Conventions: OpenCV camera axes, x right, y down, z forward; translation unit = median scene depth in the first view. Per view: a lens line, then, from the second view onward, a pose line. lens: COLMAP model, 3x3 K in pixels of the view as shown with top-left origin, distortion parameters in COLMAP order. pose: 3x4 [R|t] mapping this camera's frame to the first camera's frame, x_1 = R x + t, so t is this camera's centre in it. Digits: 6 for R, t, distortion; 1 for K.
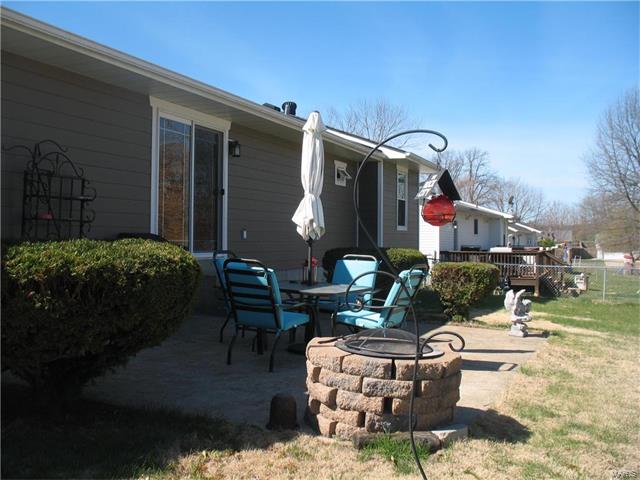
lens RADIAL K [[674.5, 0, 320.5], [0, 674.5, 219.5], [0, 0, 1]] dist [-0.134925, 0.005899]
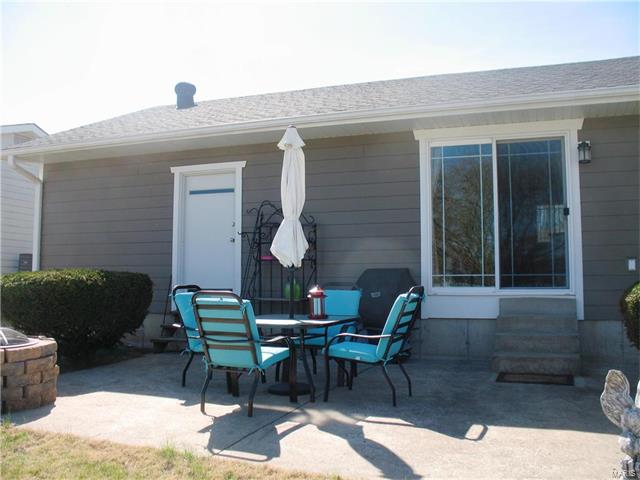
lens RADIAL K [[674.5, 0, 320.5], [0, 674.5, 219.5], [0, 0, 1]] dist [-0.134925, 0.005899]
pose [[0.014617, -0.101537, -0.994724, 0.788222], [0.025364, 0.994548, -0.101146, 0.049473], [0.999571, -0.023752, 0.017113, 0.902611]]
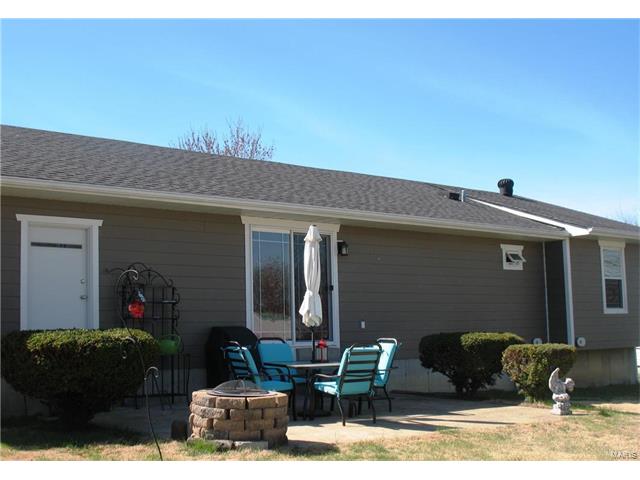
lens RADIAL K [[863.8, 0, 320.0], [0, 863.8, 240.0], [0, 0, 1]] dist [-0.115088, 0.000325]
pose [[0.884771, -0.080459, -0.459028, 0.656710], [0.042368, 0.994792, -0.092704, 0.016460], [0.464096, 0.062573, 0.883572, -0.382276]]
